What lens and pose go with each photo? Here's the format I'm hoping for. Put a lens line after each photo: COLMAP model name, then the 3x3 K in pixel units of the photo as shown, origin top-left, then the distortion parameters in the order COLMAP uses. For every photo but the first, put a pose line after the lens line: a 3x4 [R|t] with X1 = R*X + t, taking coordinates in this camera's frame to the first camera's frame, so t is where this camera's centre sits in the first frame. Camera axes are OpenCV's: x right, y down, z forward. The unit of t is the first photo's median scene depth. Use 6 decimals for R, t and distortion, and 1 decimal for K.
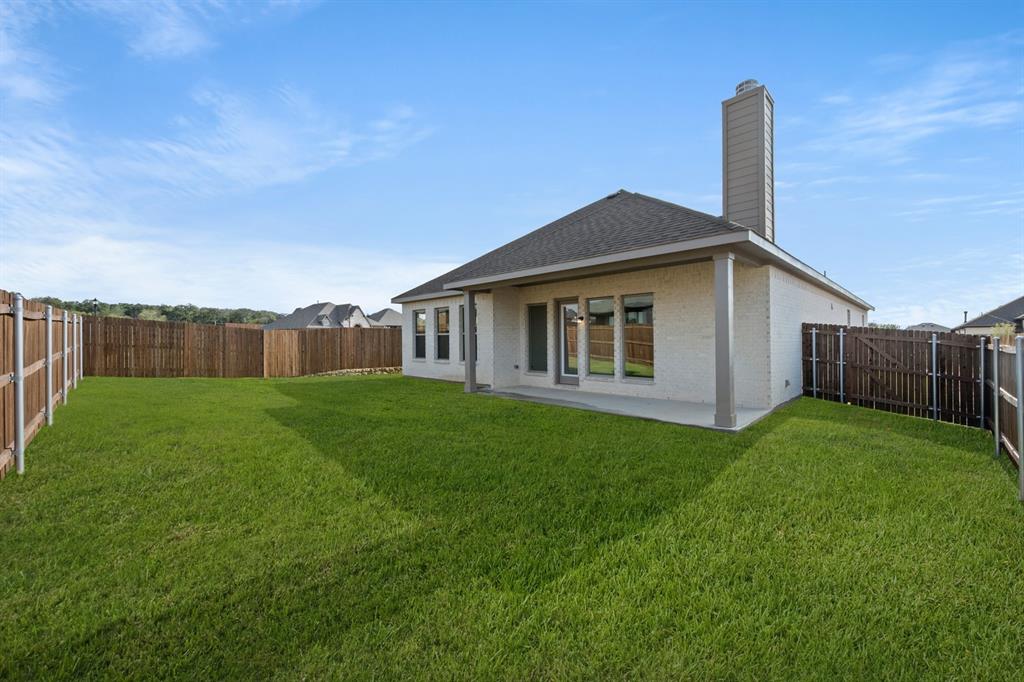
lens RADIAL K [[402.9, 0, 514.5], [0, 402.9, 339.4], [0, 0, 1]] dist [-0.000806, 0.000336]
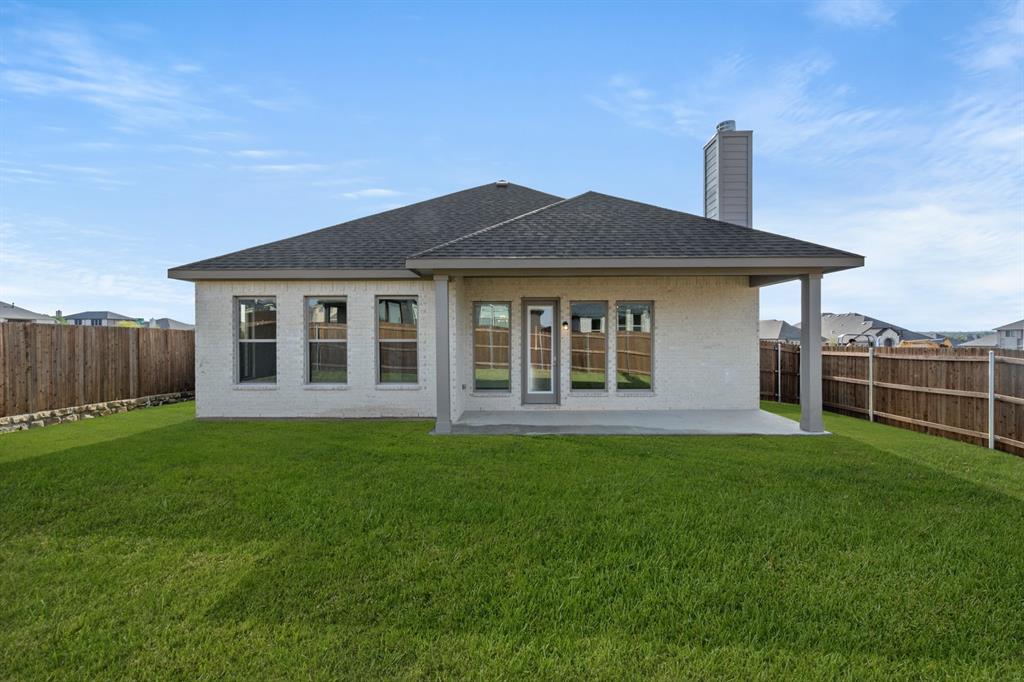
lens RADIAL K [[402.9, 0, 514.5], [0, 402.9, 339.4], [0, 0, 1]] dist [-0.000806, 0.000336]
pose [[0.709879, 0.001933, 0.704321, -0.499359], [-0.002389, 0.999997, -0.000337, -0.019427], [-0.704320, -0.001443, 0.709881, 0.474107]]
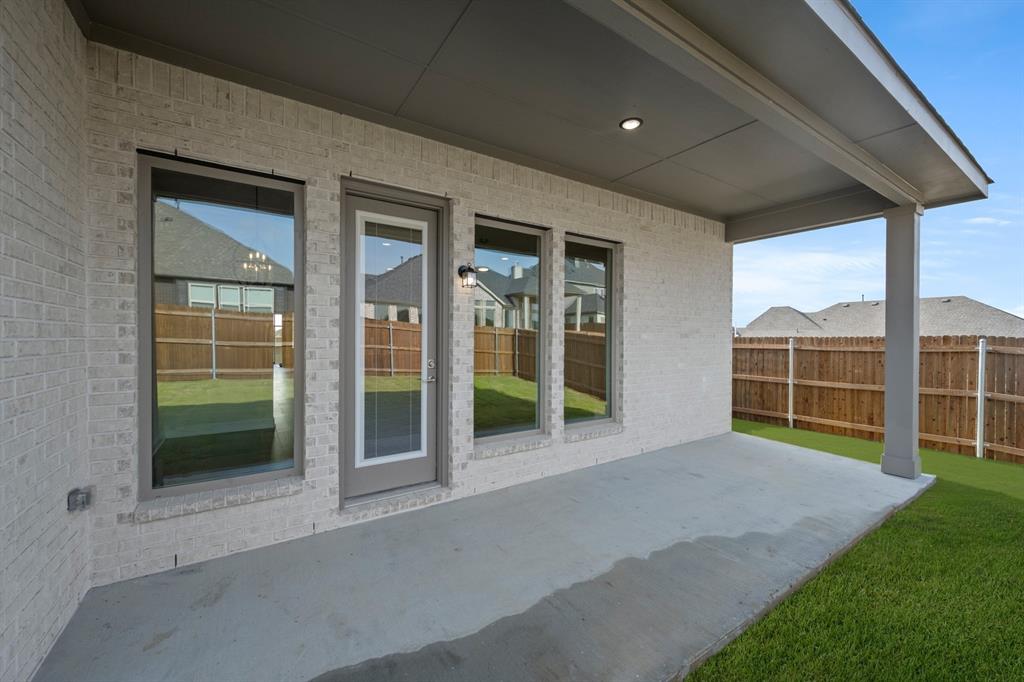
lens RADIAL K [[402.9, 0, 514.5], [0, 402.9, 339.4], [0, 0, 1]] dist [-0.000806, 0.000336]
pose [[0.195905, -0.002024, 0.980621, -0.140204], [-0.008135, 0.999960, 0.003689, -0.000016], [-0.980589, -0.008700, 0.195881, 0.892694]]
